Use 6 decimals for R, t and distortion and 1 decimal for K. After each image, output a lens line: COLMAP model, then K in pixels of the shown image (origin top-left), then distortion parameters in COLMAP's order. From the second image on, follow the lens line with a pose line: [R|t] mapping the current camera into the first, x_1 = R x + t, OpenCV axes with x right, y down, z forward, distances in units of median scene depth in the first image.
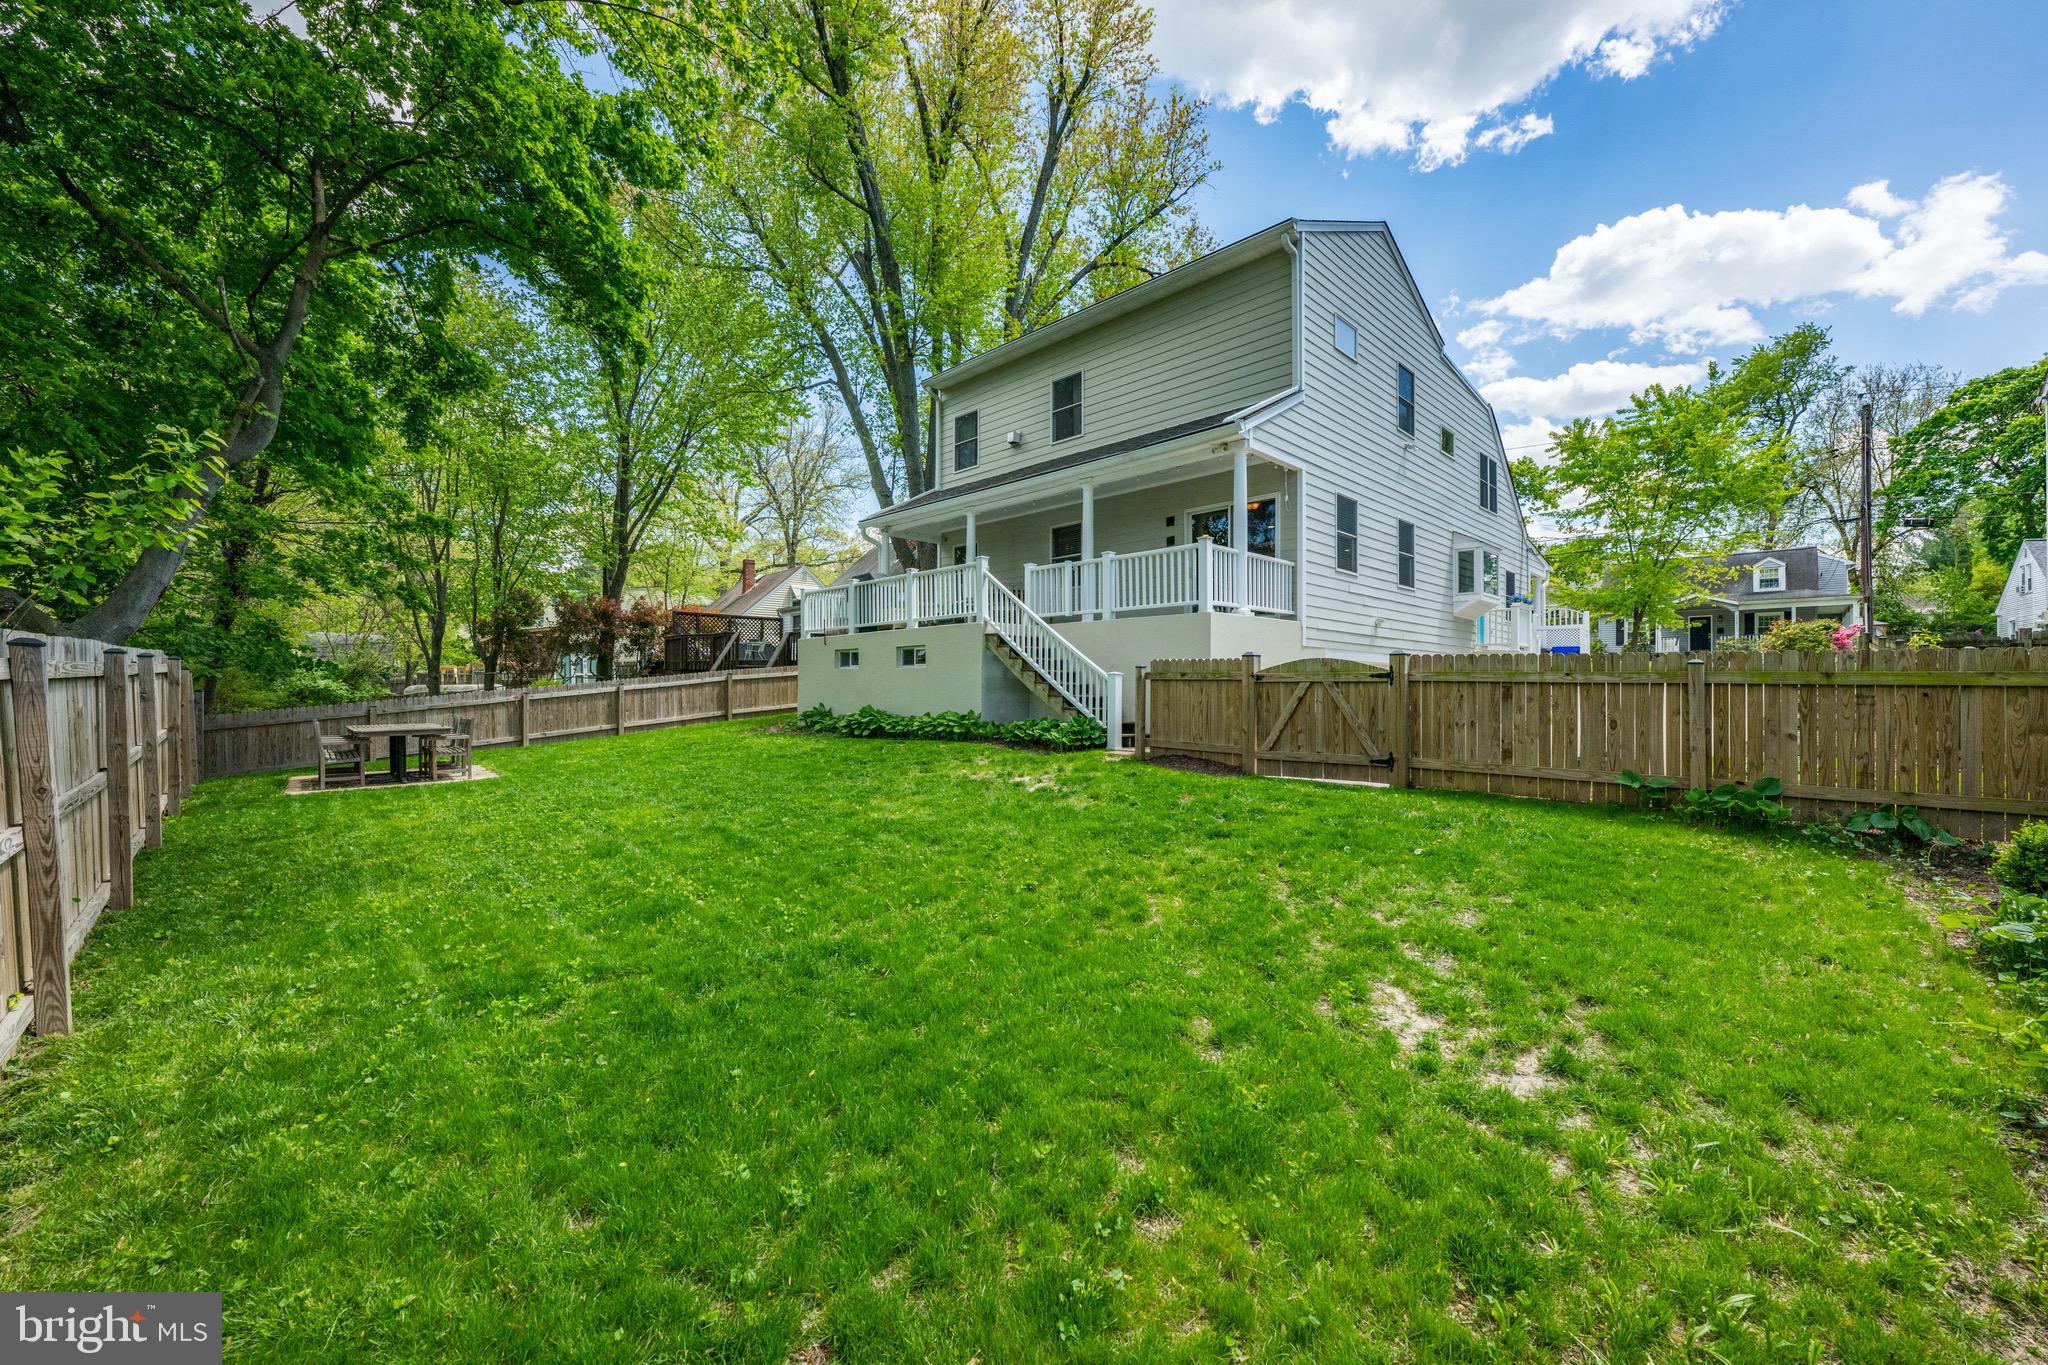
lens RADIAL K [[792.2, 0, 1021.6], [0, 792.2, 689.3], [0, 0, 1]] dist [0.007088, 0.000575]
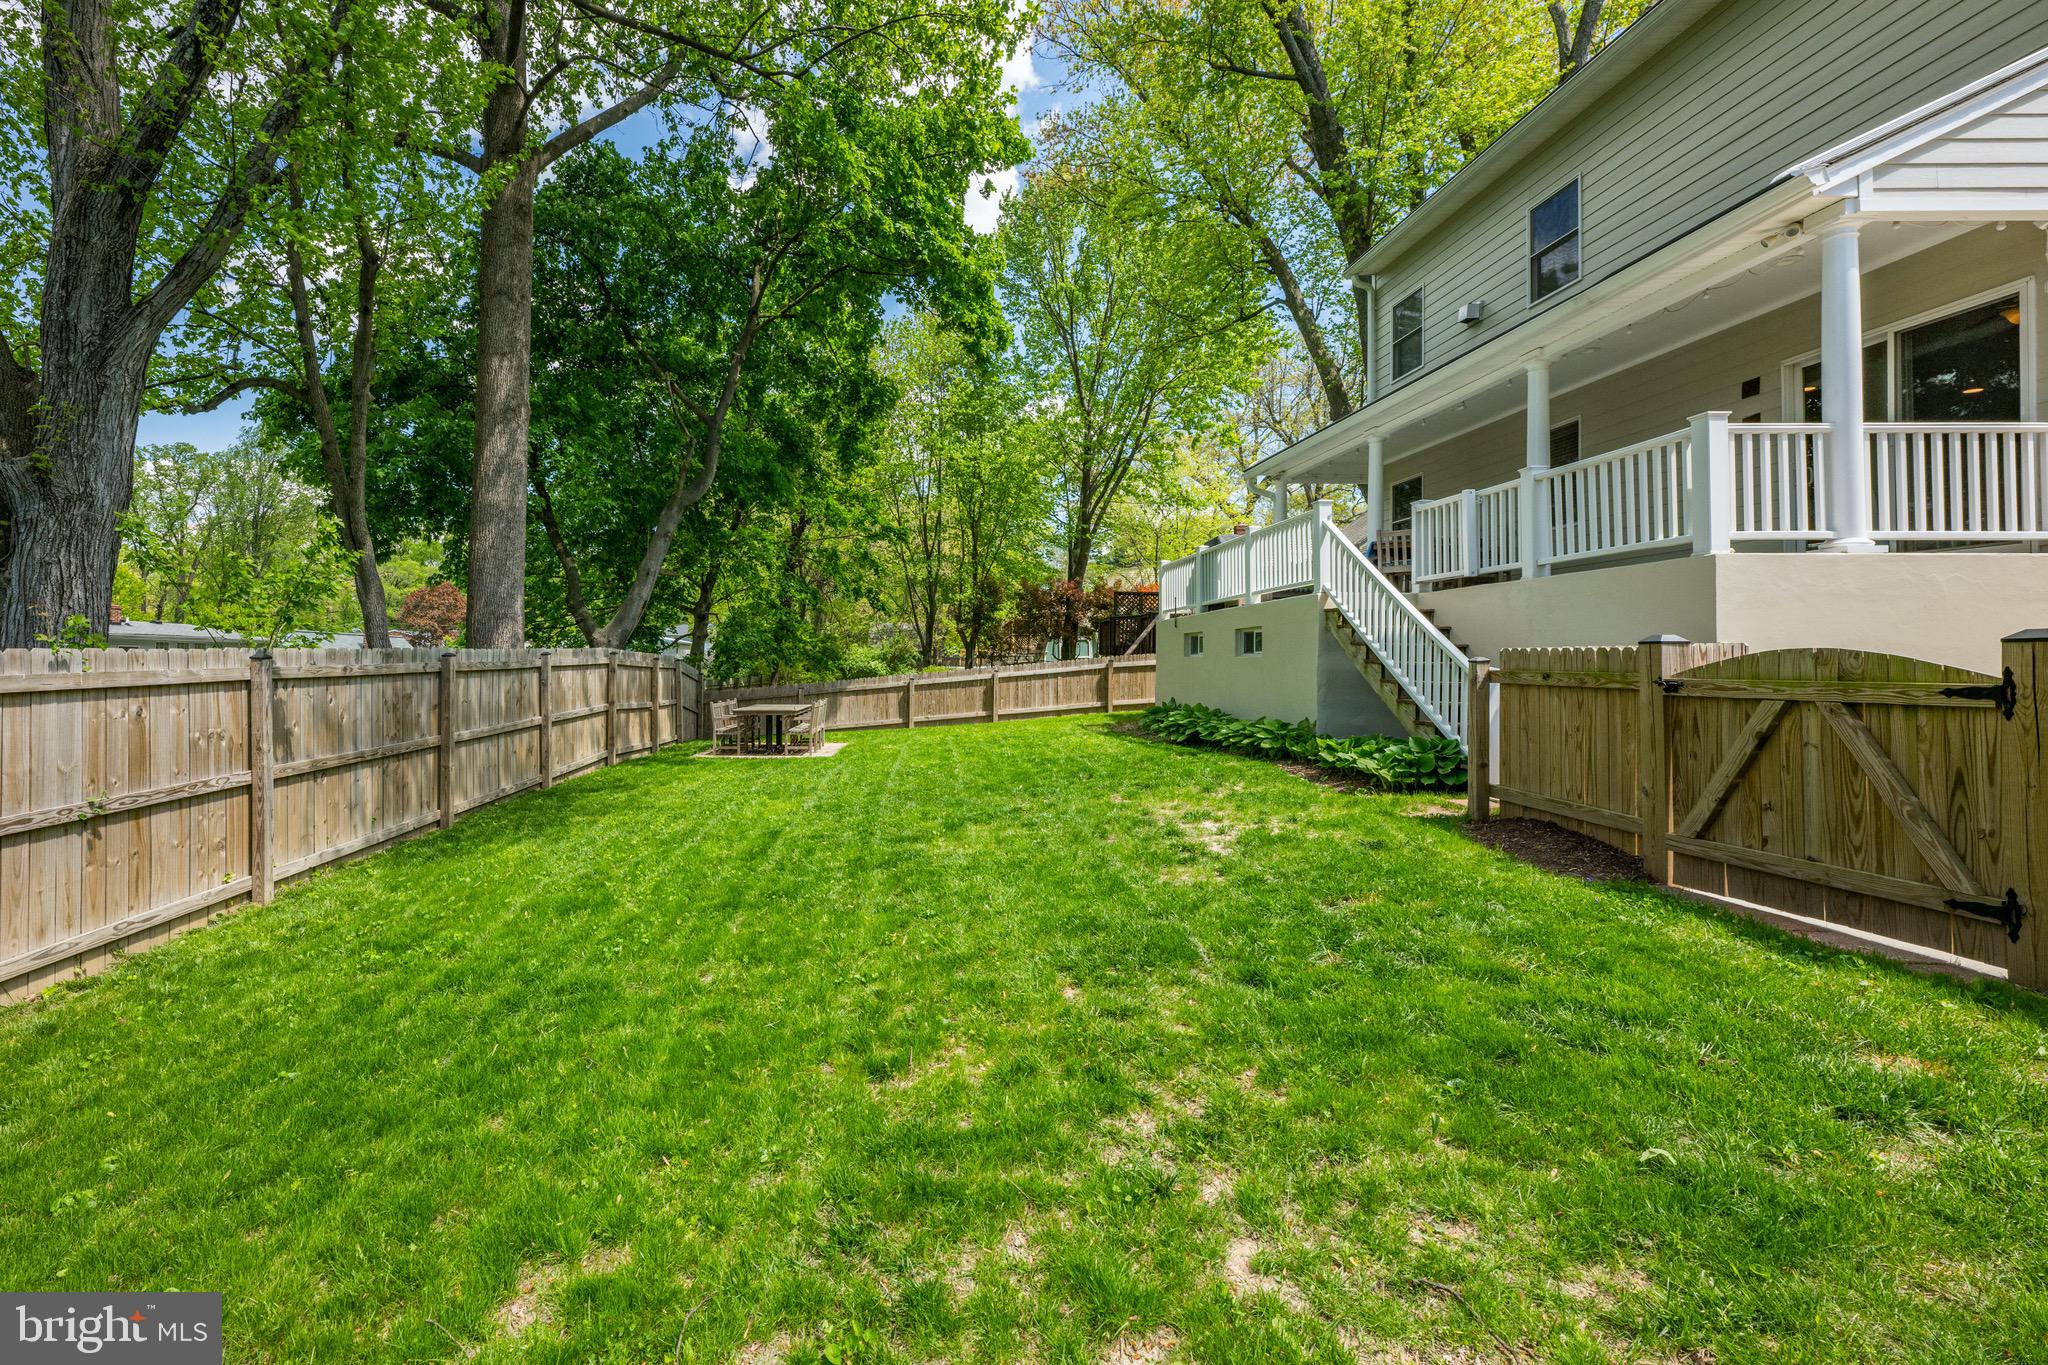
lens RADIAL K [[878.8, 0, 936.0], [0, 878.8, 642.9], [0, 0, 1]] dist [-0.001175, -0.000877]
pose [[0.687510, -0.008246, -0.726128, 0.268887], [-0.012055, 0.999668, -0.022766, -0.017349], [0.726075, 0.024405, 0.687182, 0.202708]]
